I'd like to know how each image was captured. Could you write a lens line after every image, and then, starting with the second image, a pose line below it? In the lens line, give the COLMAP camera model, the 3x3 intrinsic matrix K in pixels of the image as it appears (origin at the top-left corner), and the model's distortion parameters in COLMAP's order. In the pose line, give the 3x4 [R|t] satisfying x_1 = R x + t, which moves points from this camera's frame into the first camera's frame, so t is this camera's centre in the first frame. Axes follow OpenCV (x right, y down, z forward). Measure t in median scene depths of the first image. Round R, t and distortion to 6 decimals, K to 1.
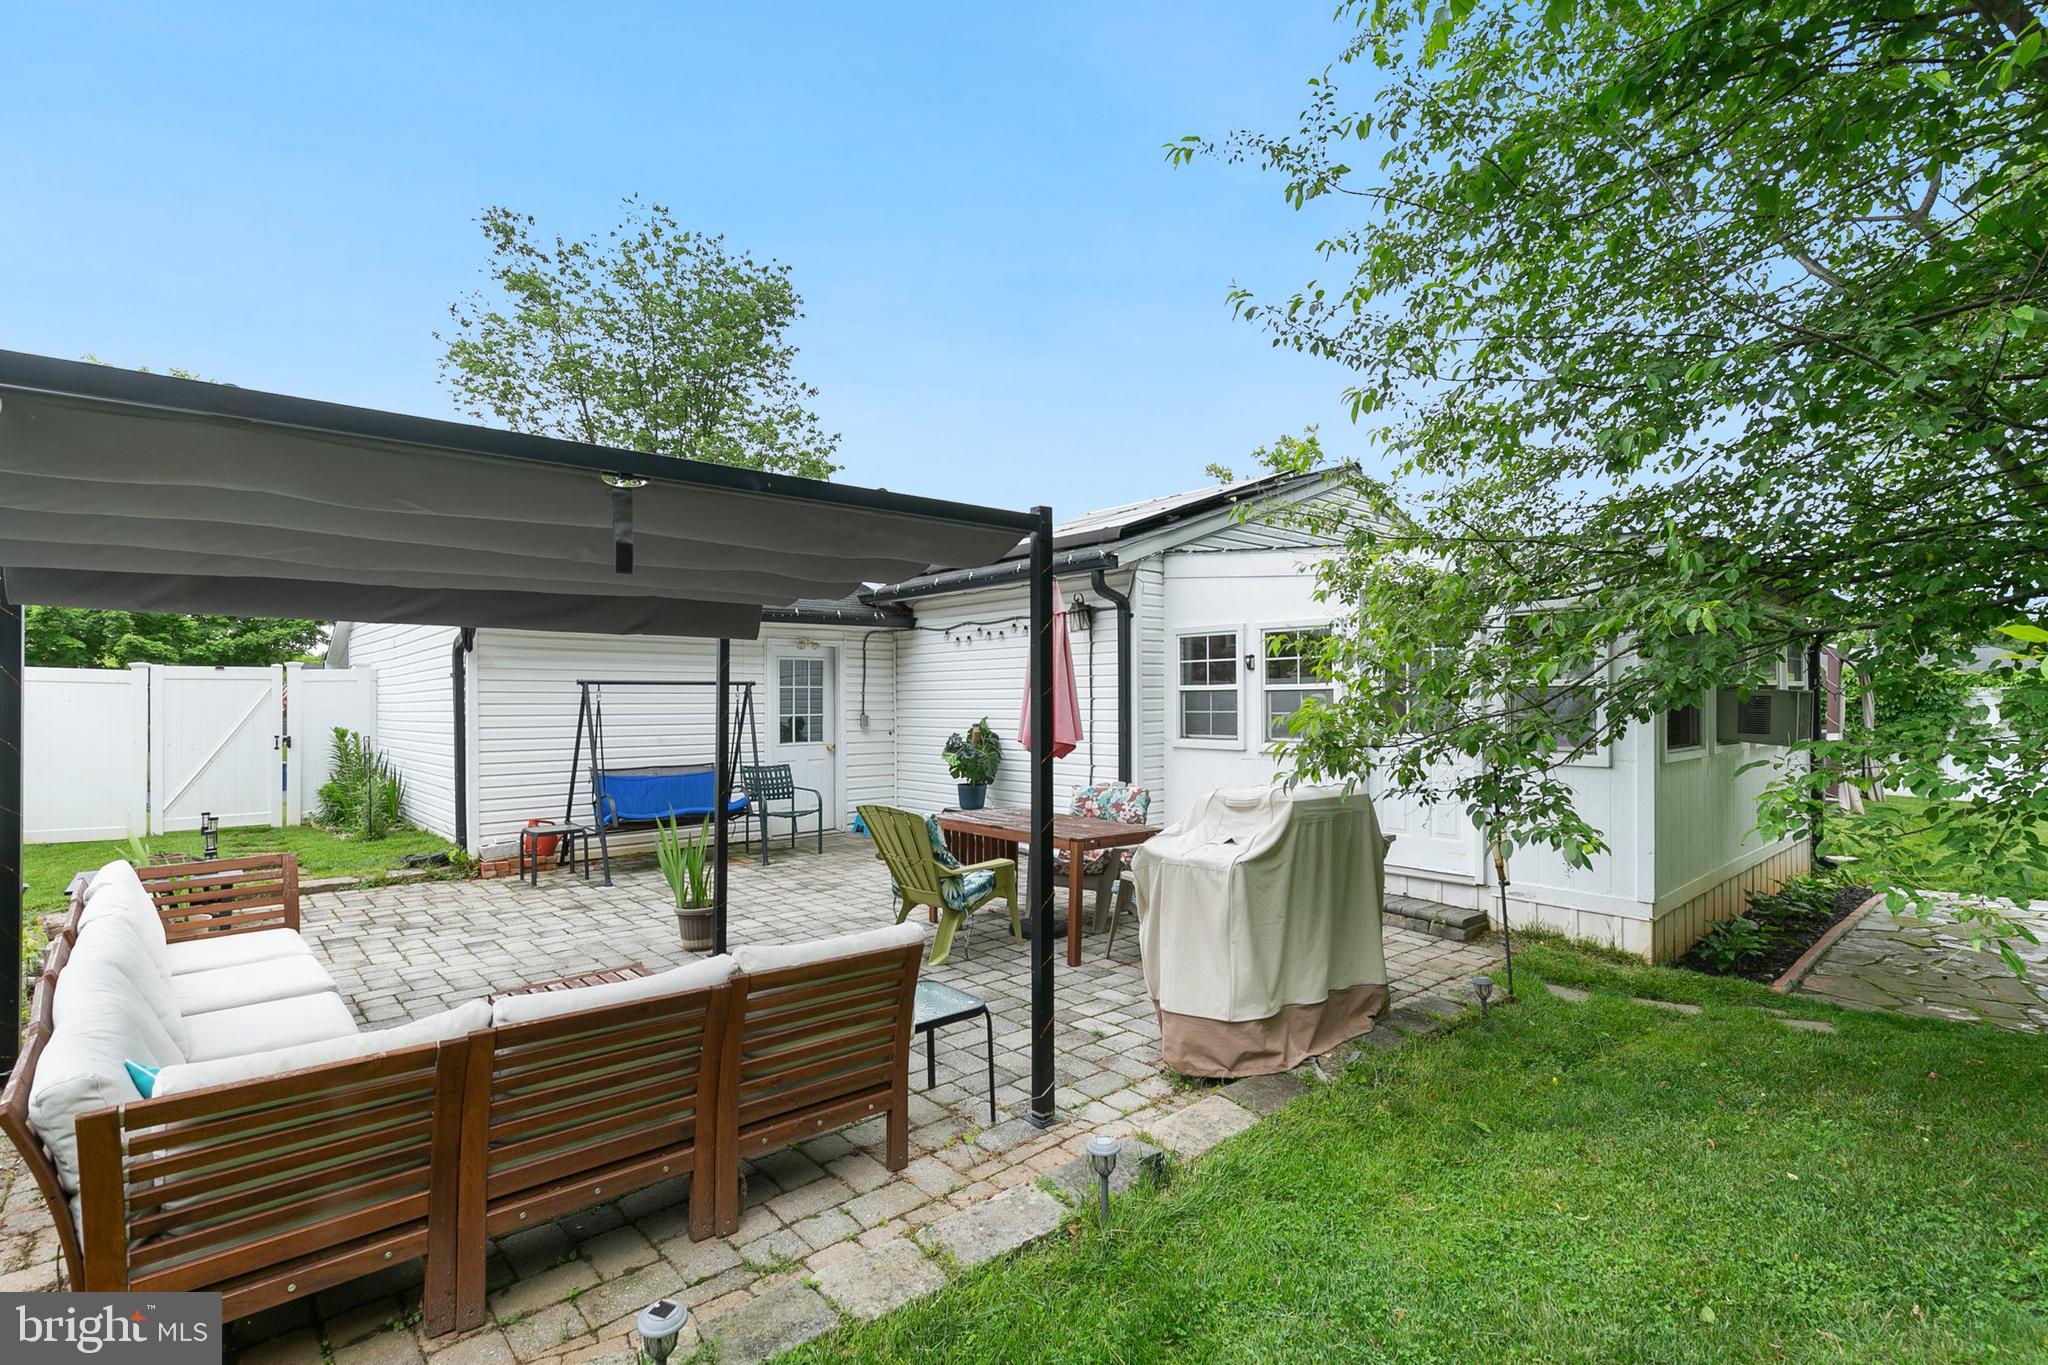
lens RADIAL K [[919.8, 0, 1021.1], [0, 919.8, 680.8], [0, 0, 1]] dist [0.007543, -0.001441]
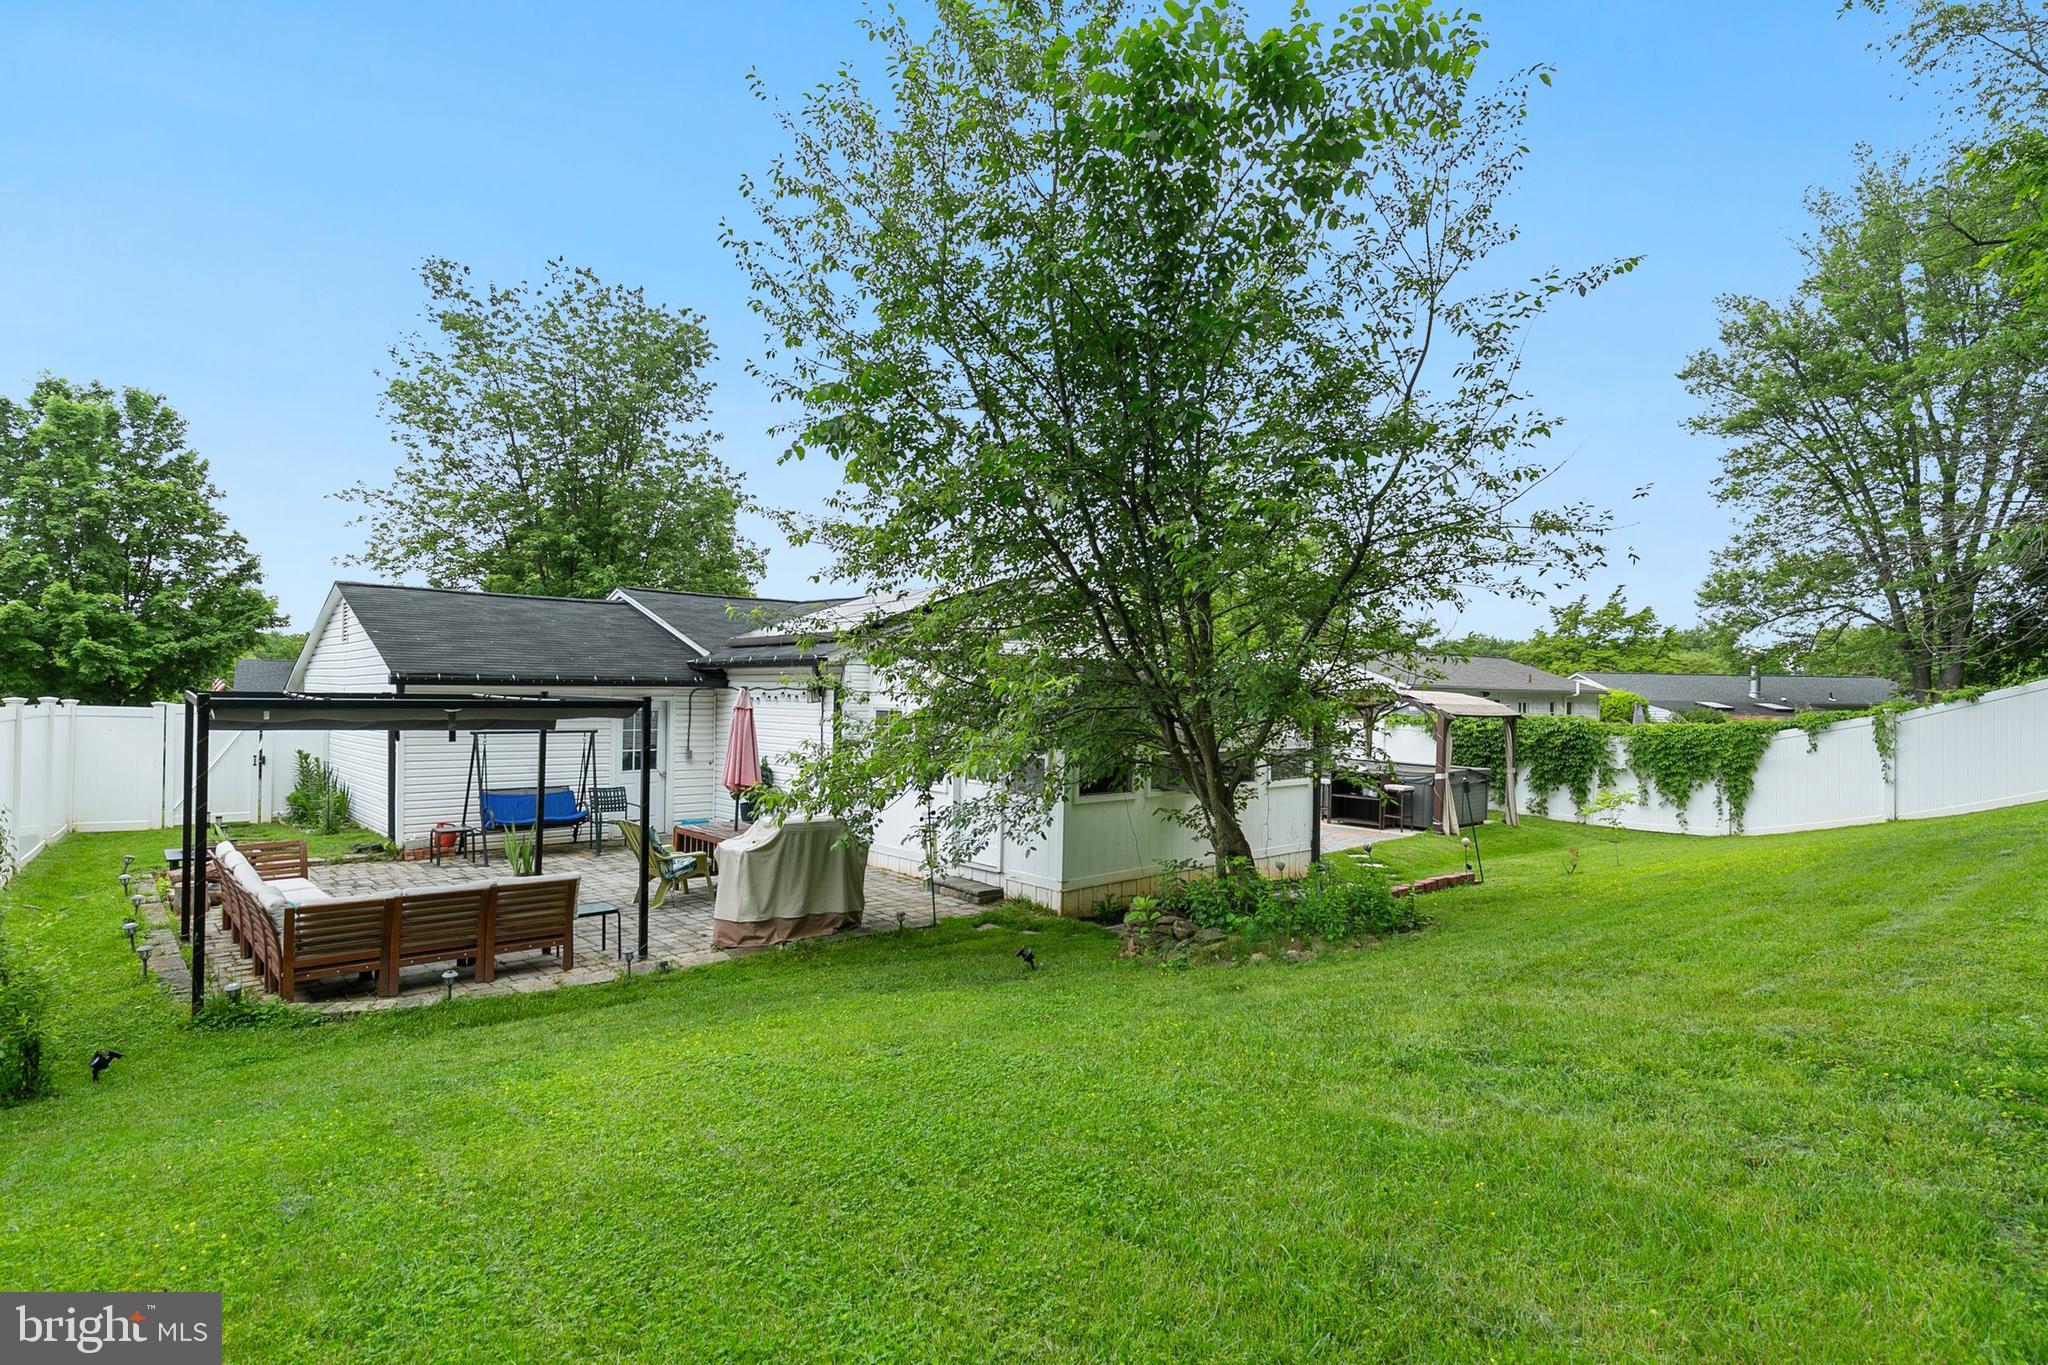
lens RADIAL K [[990.6, 0, 1024.0], [0, 990.6, 682.5], [0, 0, 1]] dist [-0.009415, 0.000664]
pose [[0.999514, 0.020630, 0.023361, 0.305496], [-0.020743, 0.999774, 0.004601, -0.084514], [-0.023261, -0.005083, 0.999717, -0.505759]]
